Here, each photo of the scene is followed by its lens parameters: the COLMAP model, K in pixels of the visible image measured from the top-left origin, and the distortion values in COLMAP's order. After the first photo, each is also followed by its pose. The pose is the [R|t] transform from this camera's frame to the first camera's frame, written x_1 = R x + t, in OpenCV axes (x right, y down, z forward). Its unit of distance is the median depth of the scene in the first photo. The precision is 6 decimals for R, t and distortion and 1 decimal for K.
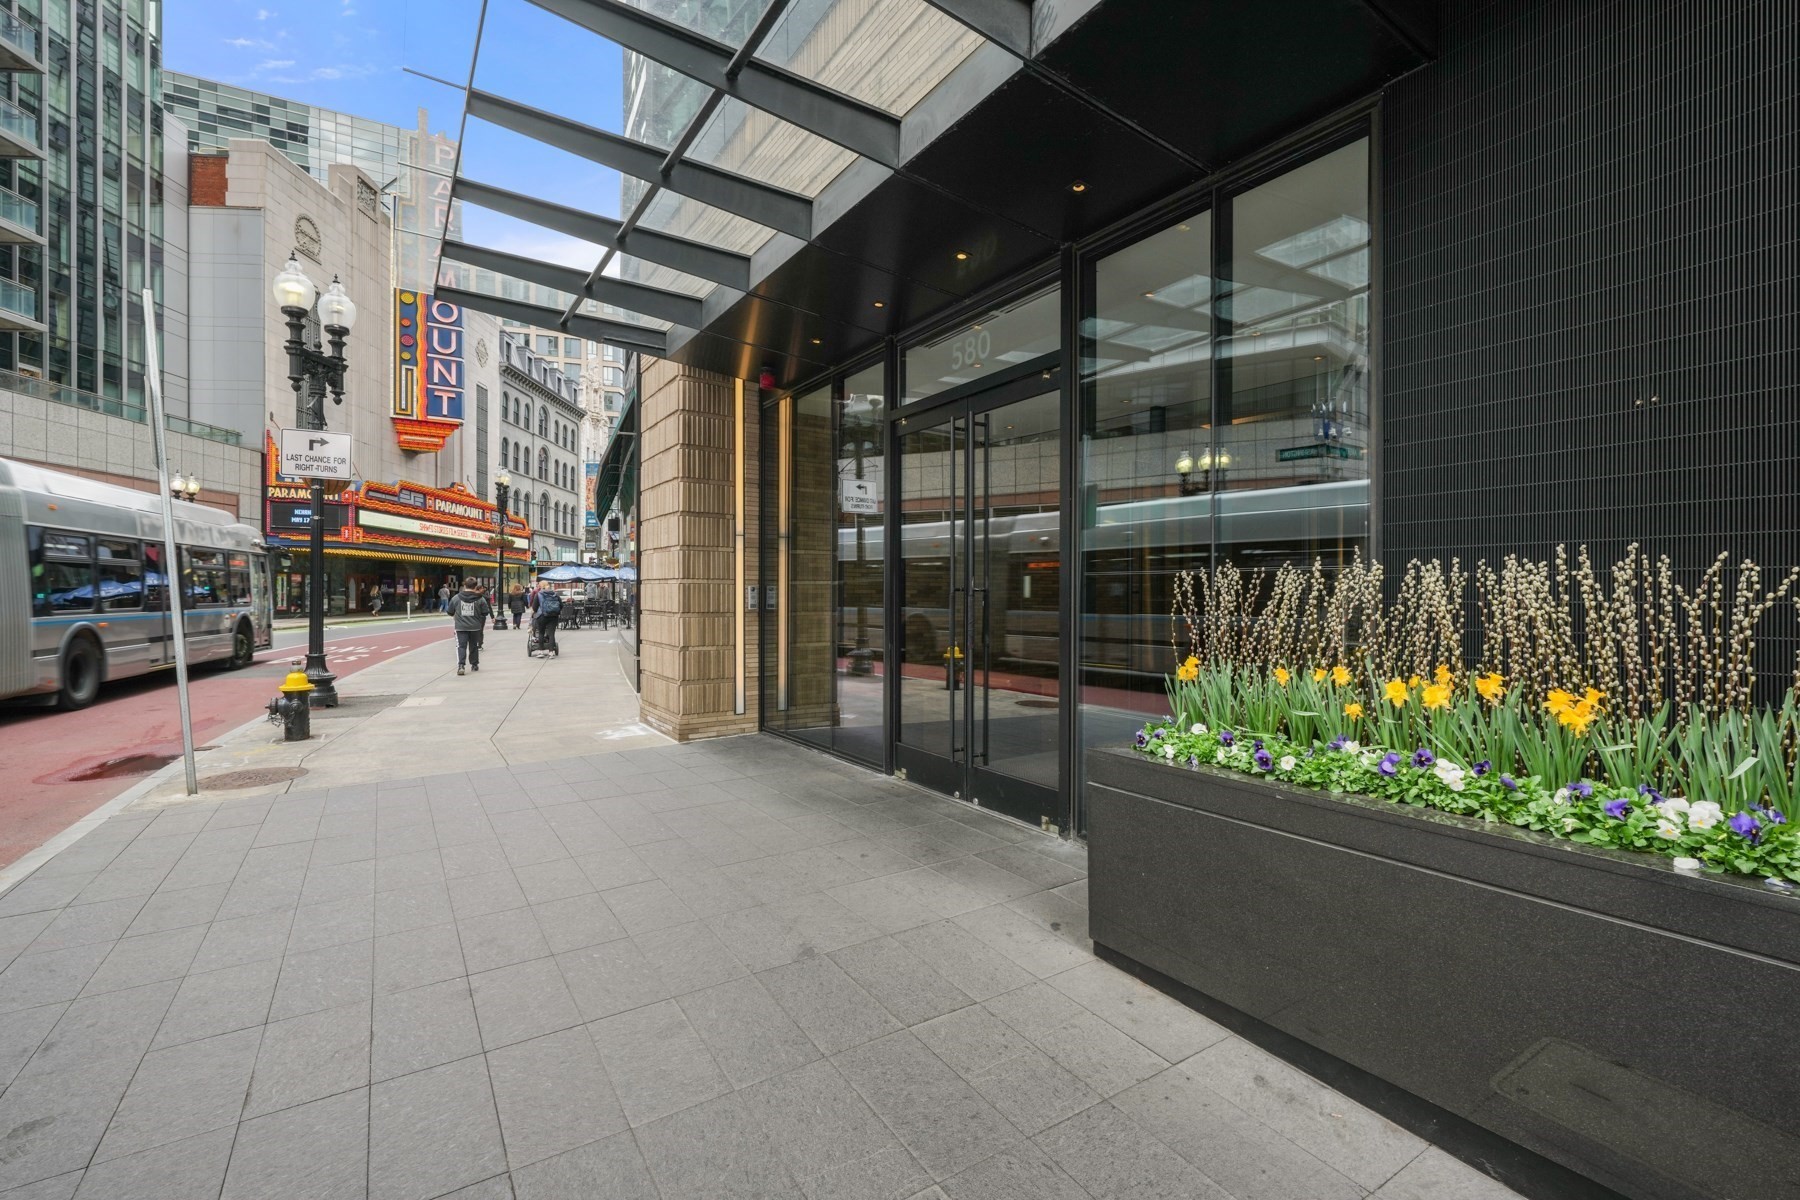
lens RADIAL K [[786.2, 0, 900.0], [0, 786.2, 600.0], [0, 0, 1]] dist [-0.000376, 0.000057]
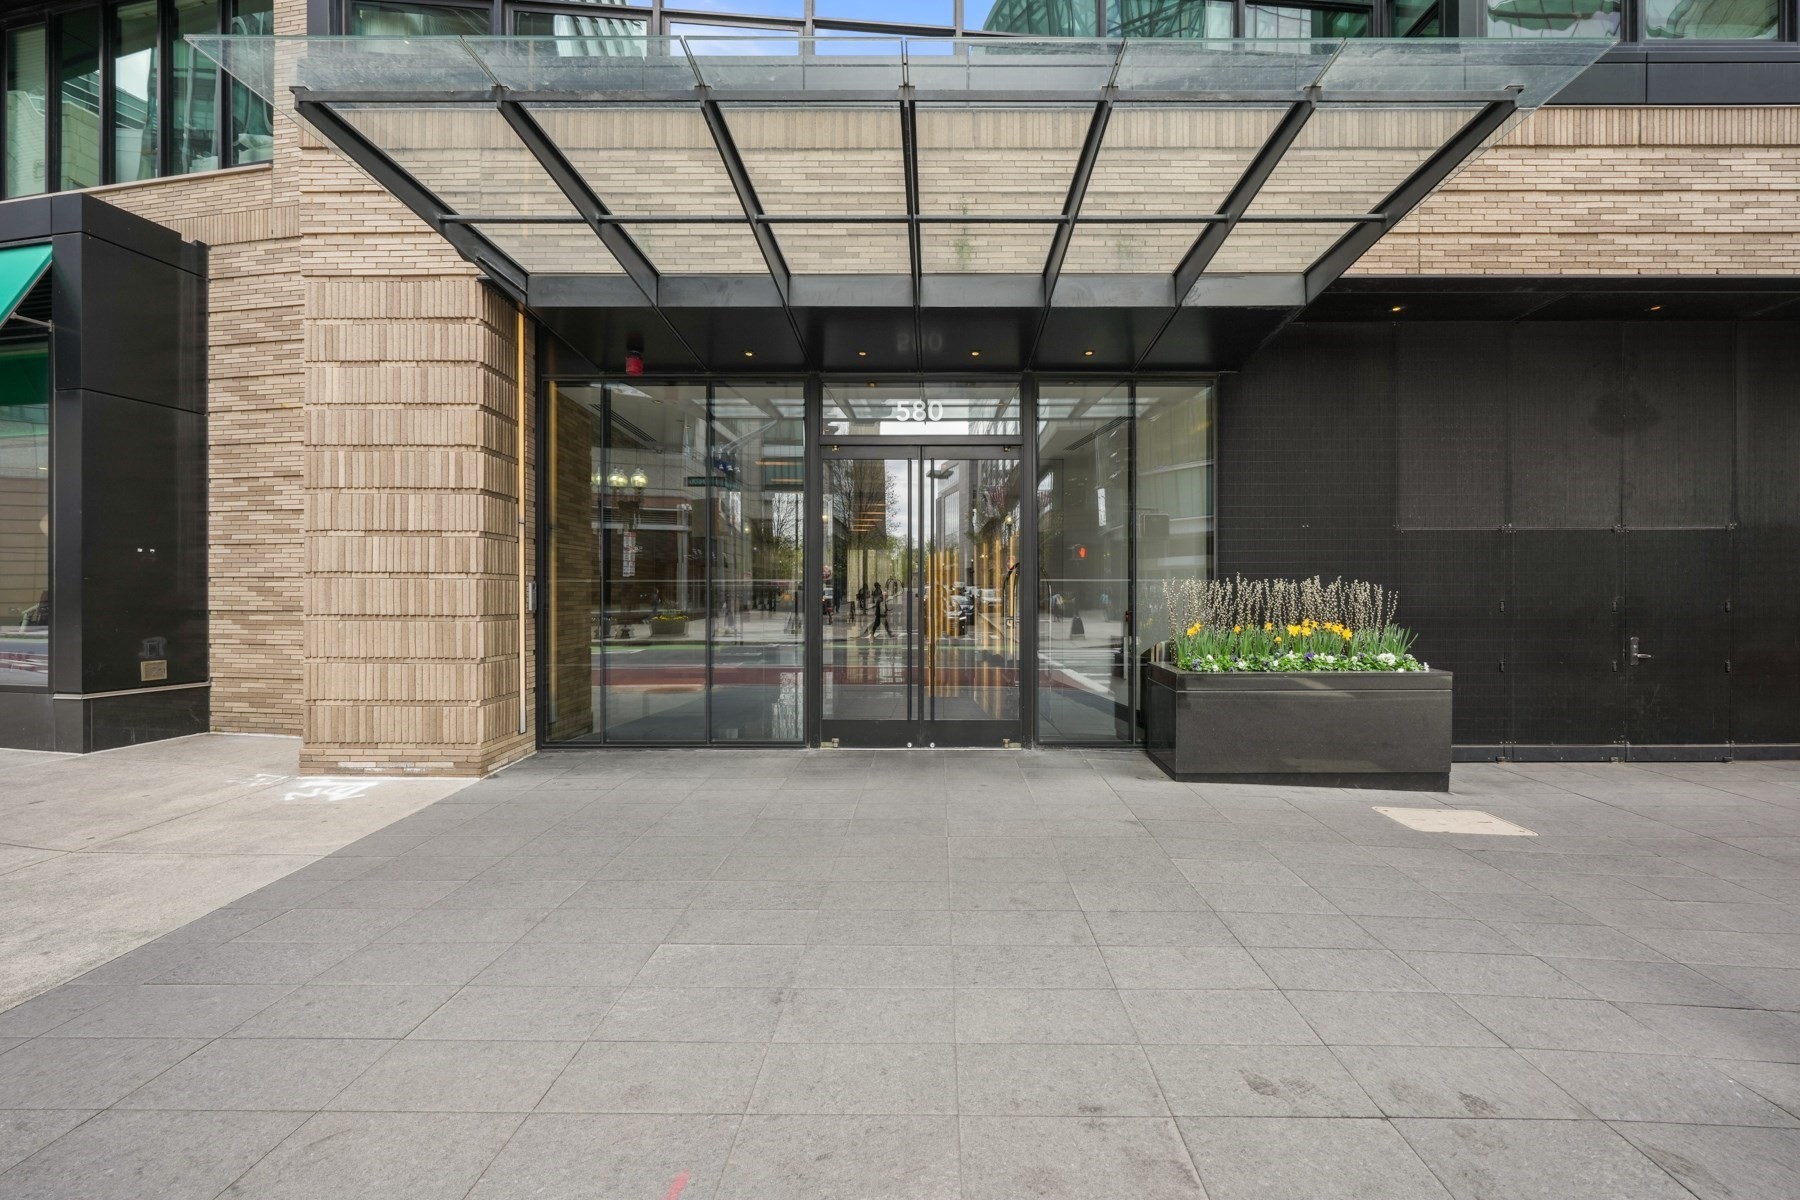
lens RADIAL K [[688.6, 0, 900.0], [0, 688.6, 600.0], [0, 0, 1]] dist [-0.018400, -0.000020]
pose [[0.564184, -0.011431, 0.825570, -0.783810], [0.007342, 0.999934, 0.008828, -0.005020], [-0.825616, 0.001081, 0.564231, 0.320014]]
